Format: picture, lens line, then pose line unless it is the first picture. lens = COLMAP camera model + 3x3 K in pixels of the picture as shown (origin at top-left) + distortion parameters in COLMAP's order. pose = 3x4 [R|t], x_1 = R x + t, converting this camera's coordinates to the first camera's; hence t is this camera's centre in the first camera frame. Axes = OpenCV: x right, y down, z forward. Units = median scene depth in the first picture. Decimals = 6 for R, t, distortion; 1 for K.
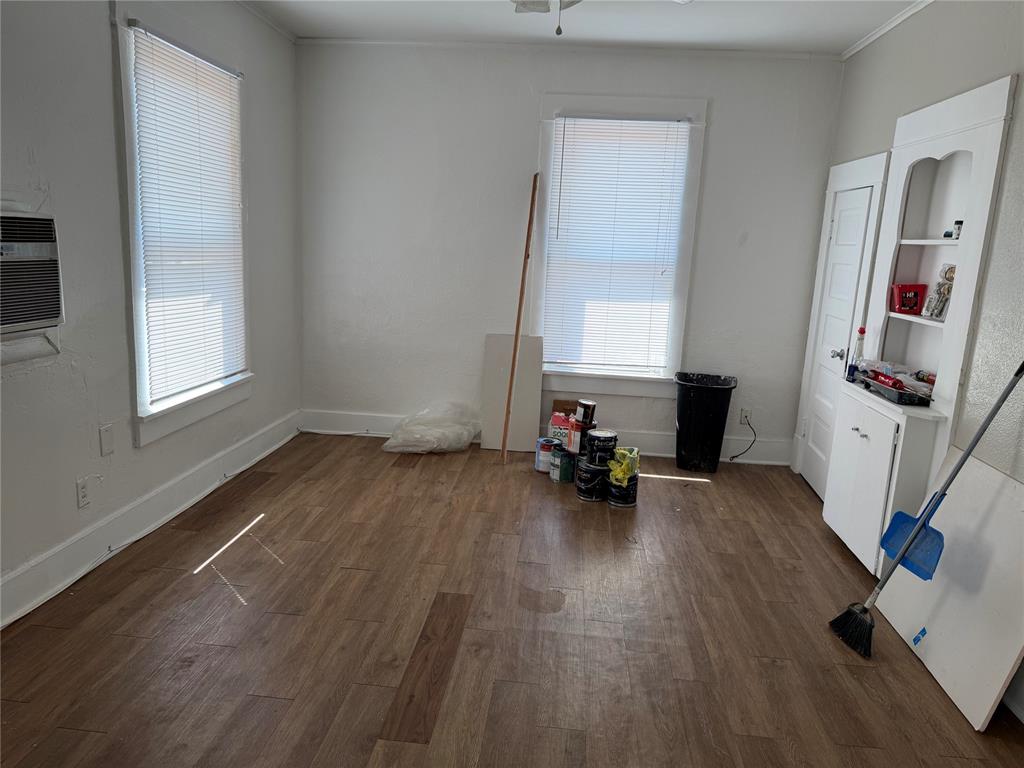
lens RADIAL K [[724.1, 0, 512.0], [0, 724.1, 384.0], [0, 0, 1]] dist [0.085675, -0.115587]
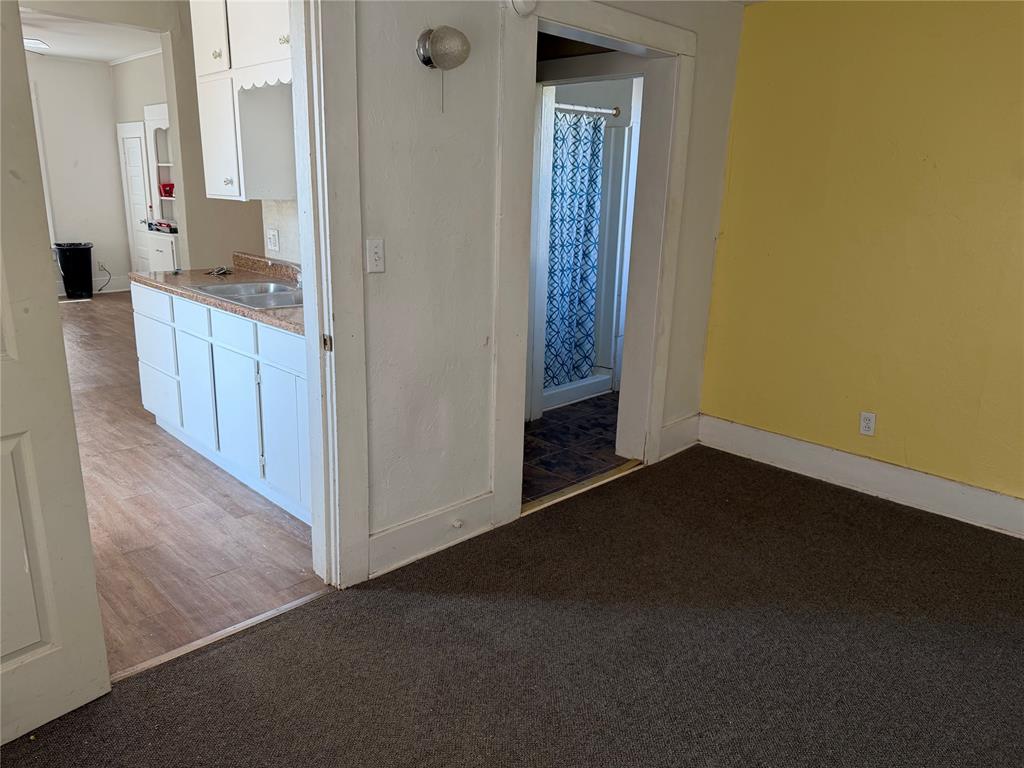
lens RADIAL K [[724.1, 0, 512.0], [0, 724.1, 384.0], [0, 0, 1]] dist [0.085675, -0.115587]
pose [[0.652050, -0.229013, 0.722761, -0.522145], [0.150700, 0.973417, 0.172479, 0.225279], [-0.743048, -0.003545, 0.669229, -1.259330]]
